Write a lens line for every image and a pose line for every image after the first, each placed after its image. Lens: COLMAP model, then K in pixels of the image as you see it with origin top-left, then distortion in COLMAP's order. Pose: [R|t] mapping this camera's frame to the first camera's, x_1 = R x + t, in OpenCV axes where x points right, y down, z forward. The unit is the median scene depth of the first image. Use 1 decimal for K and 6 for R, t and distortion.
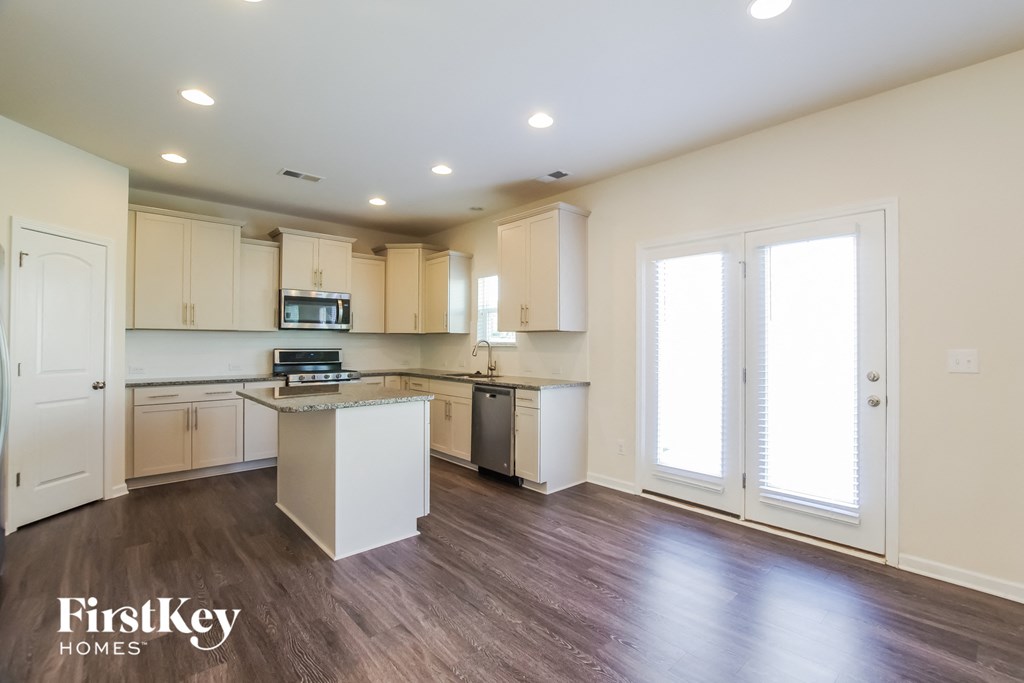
lens RADIAL K [[457.1, 0, 534.5], [0, 457.1, 339.1], [0, 0, 1]] dist [-0.033838, 0.005501]
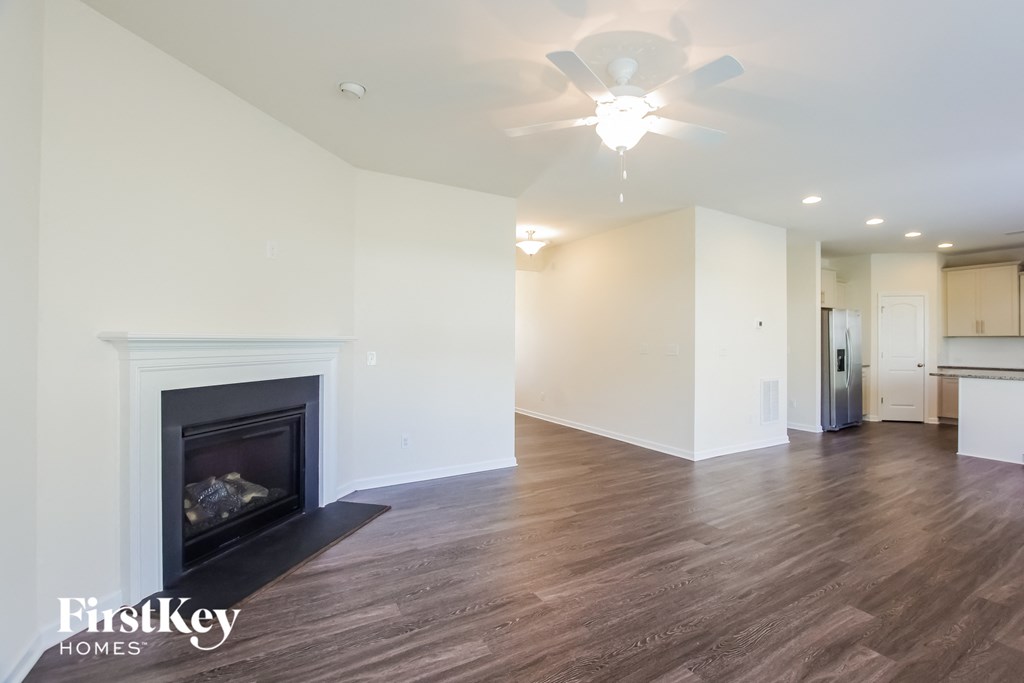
lens RADIAL K [[457.1, 0, 534.5], [0, 457.1, 339.1], [0, 0, 1]] dist [-0.033838, 0.005501]
pose [[-0.201738, -0.009481, -0.979394, 1.144641], [0.002034, 0.999947, -0.010099, 0.002055], [0.979437, -0.004030, -0.201708, -0.264872]]
